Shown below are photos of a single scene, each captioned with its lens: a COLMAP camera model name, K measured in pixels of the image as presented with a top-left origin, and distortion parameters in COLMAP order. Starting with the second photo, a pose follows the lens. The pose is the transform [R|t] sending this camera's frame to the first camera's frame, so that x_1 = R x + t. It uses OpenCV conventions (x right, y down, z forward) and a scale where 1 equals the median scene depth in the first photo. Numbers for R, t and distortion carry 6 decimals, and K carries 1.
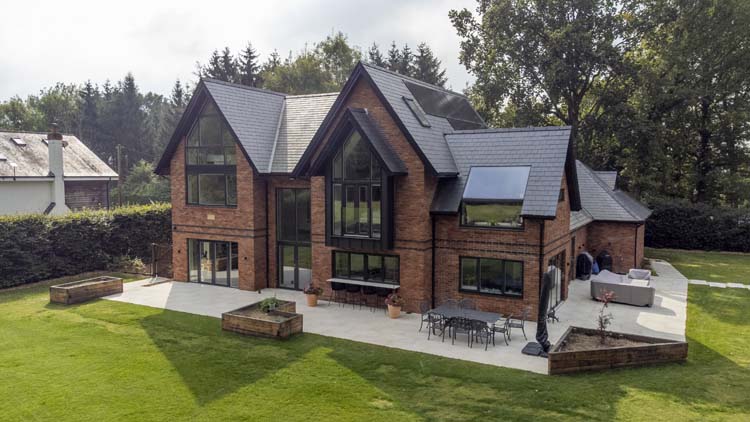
lens RADIAL K [[566.0, 0, 375.0], [0, 566.0, 211.0], [0, 0, 1]] dist [0.043216, 0.000071]
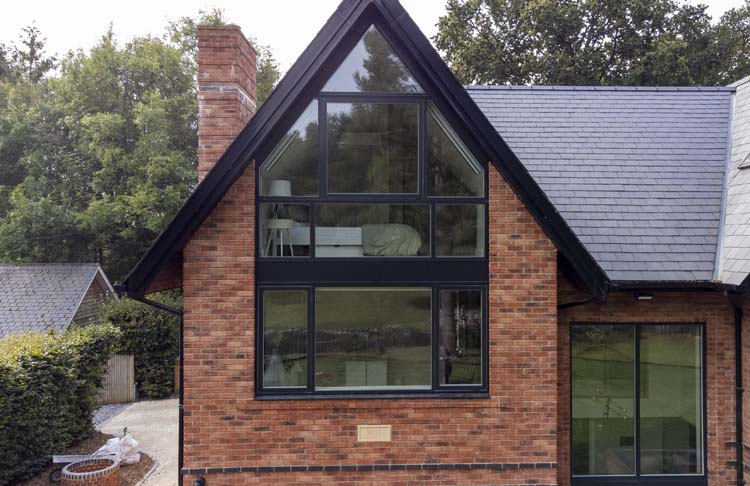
lens RADIAL K [[663.6, 0, 414.4], [0, 663.6, 241.0], [0, 0, 1]] dist [0.015697, 0.008234]
pose [[0.856681, -0.002643, 0.515840, -0.545518], [0.039279, 0.997418, -0.060122, -0.082477], [-0.514349, 0.071768, 0.854573, 0.831326]]
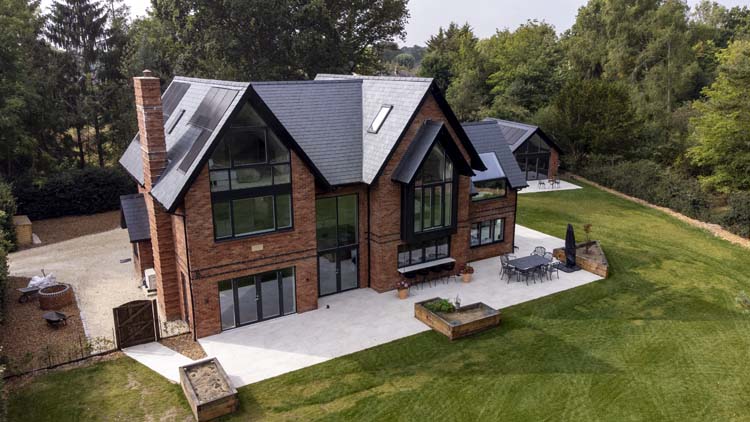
lens RADIAL K [[561.9, 0, 375.0], [0, 561.9, 211.0], [0, 0, 1]] dist [-0.001973, -0.000628]
pose [[0.503053, -0.225887, 0.834214, -1.074974], [0.066989, 0.972527, 0.222943, -0.263788], [-0.861655, -0.056269, 0.504365, 0.522222]]
